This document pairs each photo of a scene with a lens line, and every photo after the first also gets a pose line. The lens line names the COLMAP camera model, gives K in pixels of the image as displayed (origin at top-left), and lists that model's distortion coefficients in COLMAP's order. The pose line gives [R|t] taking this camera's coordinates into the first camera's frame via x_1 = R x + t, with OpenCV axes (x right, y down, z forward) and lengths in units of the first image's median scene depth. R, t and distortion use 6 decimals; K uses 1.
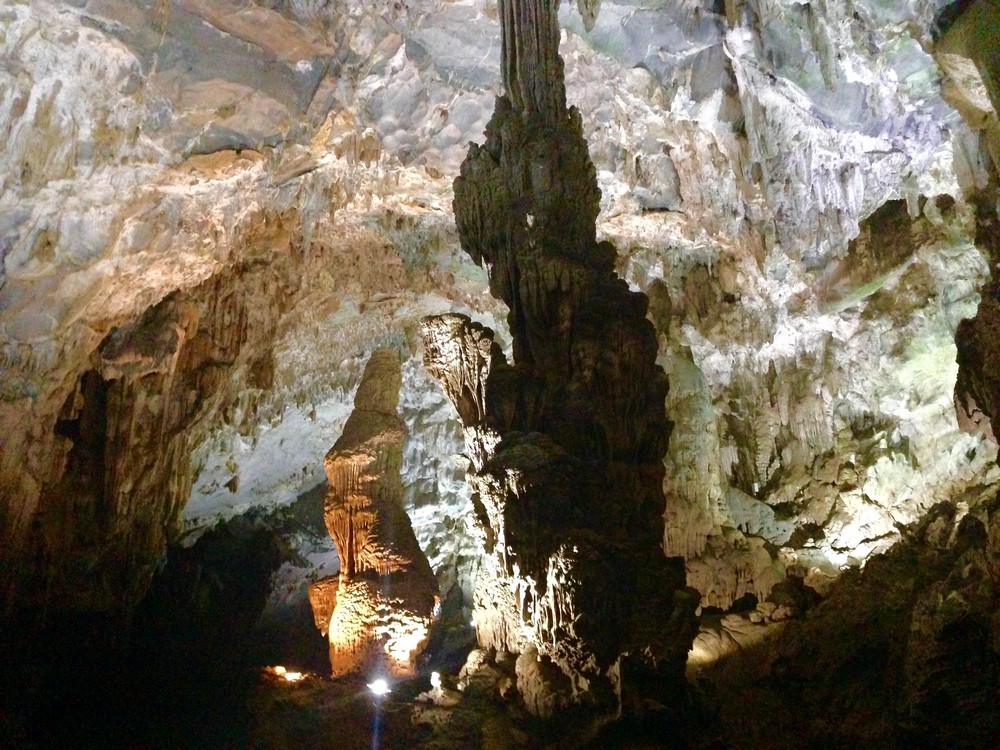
lens RADIAL K [[949.9, 0, 500.0], [0, 949.9, 375.0], [0, 0, 1]] dist [0.097447, 0.004629]
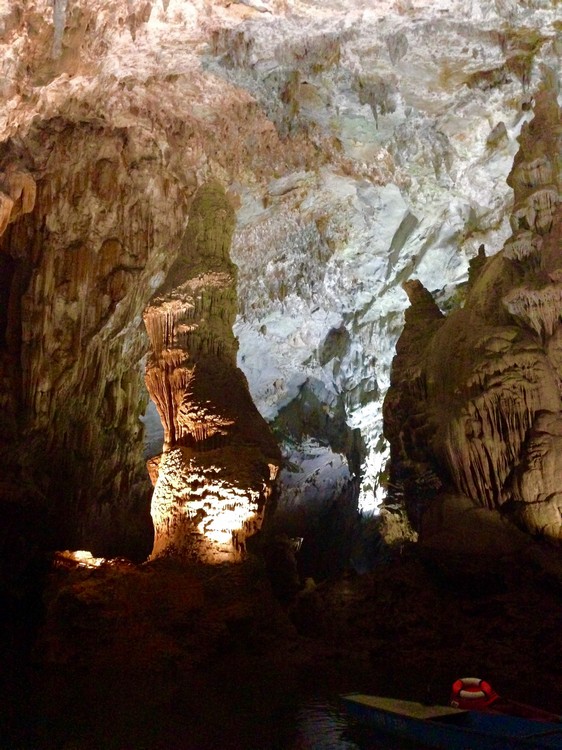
lens RADIAL K [[695.8, 0, 279.8], [0, 695.8, 378.0], [0, 0, 1]] dist [0.095725, -0.112888]
pose [[0.946533, -0.085050, -0.311194, 0.125622], [0.098751, 0.994704, 0.028508, 0.142337], [0.307121, -0.057714, 0.949919, 0.448269]]
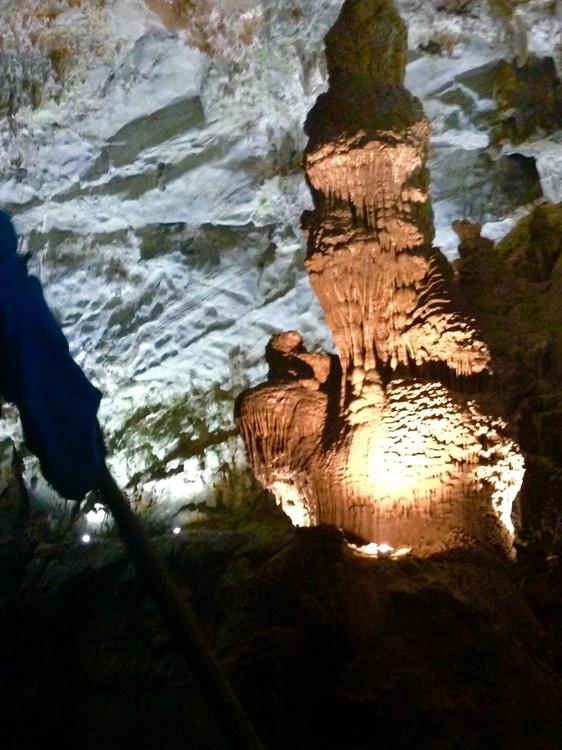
lens RADIAL K [[1027.9, 0, 281.0], [0, 1027.9, 375.0], [0, 0, 1]] dist [0.103606, 0.003699]
pose [[0.839216, 0.119143, 0.530587, -0.487395], [-0.138238, 0.990392, -0.003743, 0.217753], [-0.525935, -0.070206, 0.847623, 0.555907]]
